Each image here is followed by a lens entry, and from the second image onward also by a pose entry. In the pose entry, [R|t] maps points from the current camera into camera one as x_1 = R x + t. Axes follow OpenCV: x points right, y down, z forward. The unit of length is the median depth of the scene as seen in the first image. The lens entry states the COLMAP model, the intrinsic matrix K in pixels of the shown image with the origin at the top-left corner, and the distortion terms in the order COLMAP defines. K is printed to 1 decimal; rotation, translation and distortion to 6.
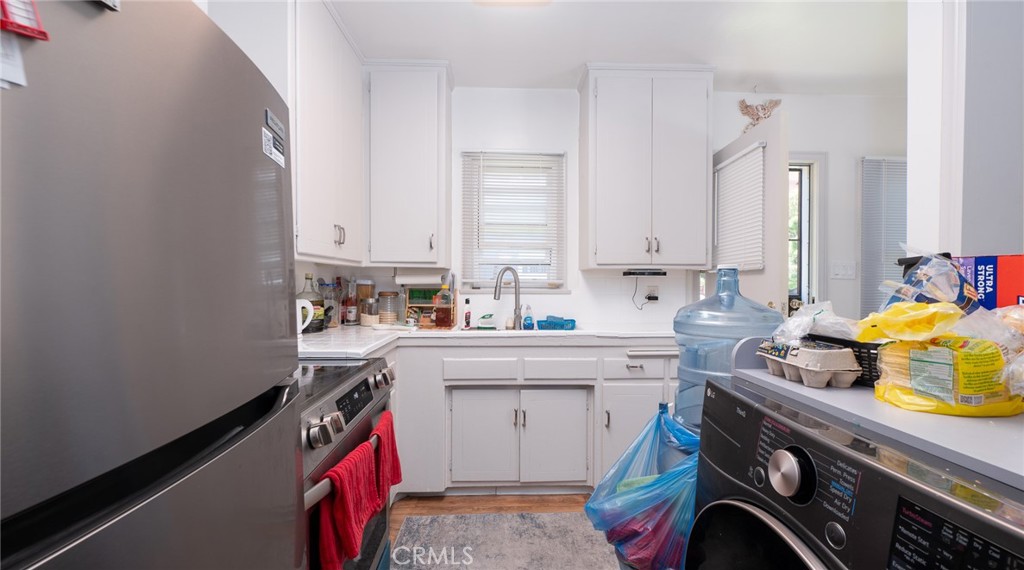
lens RADIAL K [[407.0, 0, 516.5], [0, 407.0, 287.4], [0, 0, 1]] dist [-0.002540, -0.001196]
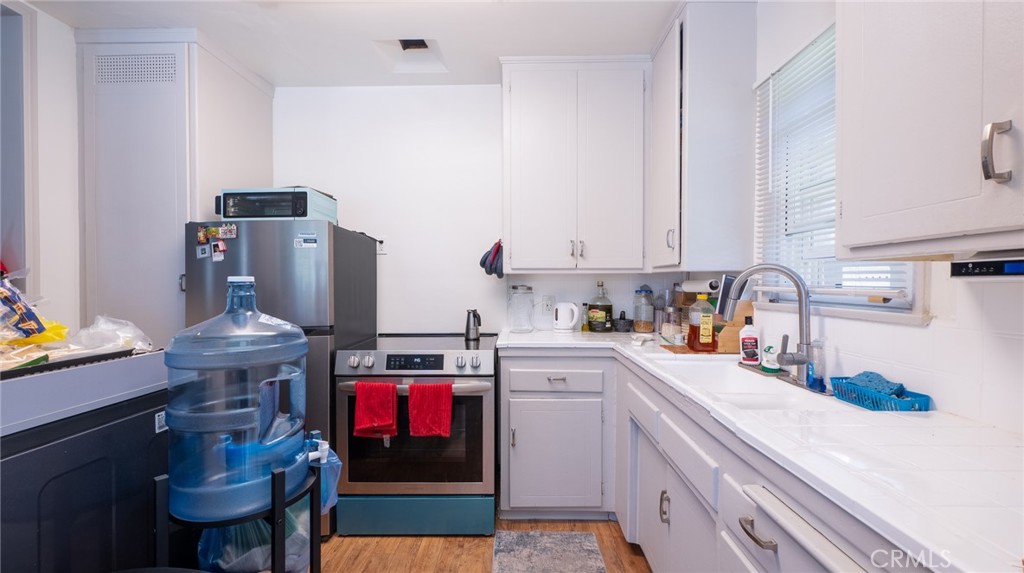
lens RADIAL K [[407.0, 0, 511.0], [0, 407.0, 286.4], [0, 0, 1]] dist [-0.002540, -0.001196]
pose [[-0.058793, 0.004091, -0.998262, 0.606619], [-0.008733, 0.999951, 0.004613, -0.021258], [0.998232, 0.008989, -0.058754, 0.737282]]
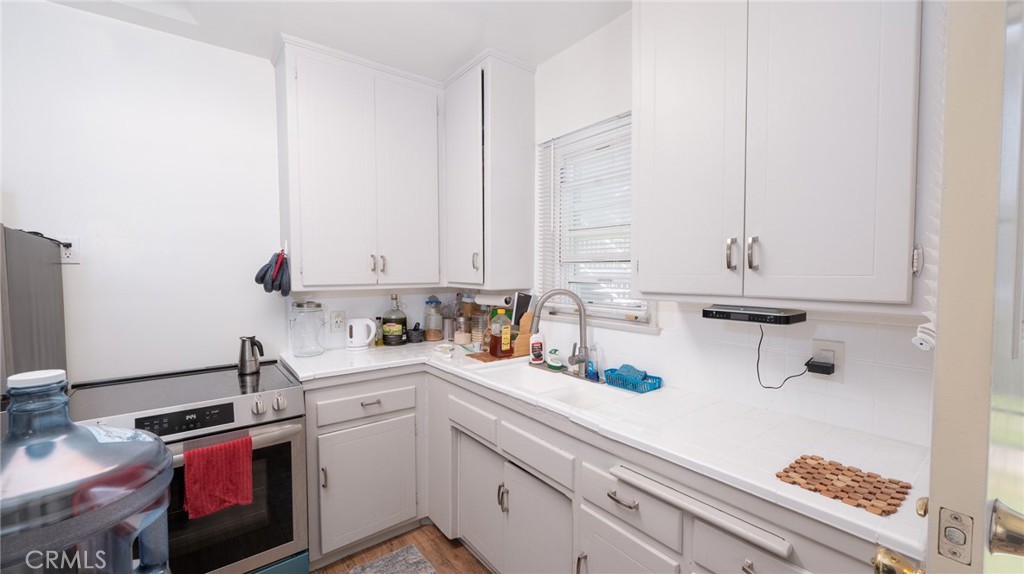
lens RADIAL K [[407.0, 0, 508.0], [0, 407.0, 285.8], [0, 0, 1]] dist [-0.002540, -0.001196]
pose [[0.578048, 0.025116, -0.815616, 0.570352], [-0.001904, 0.999565, 0.029430, -0.085074], [0.816001, -0.015459, 0.577844, 0.538014]]
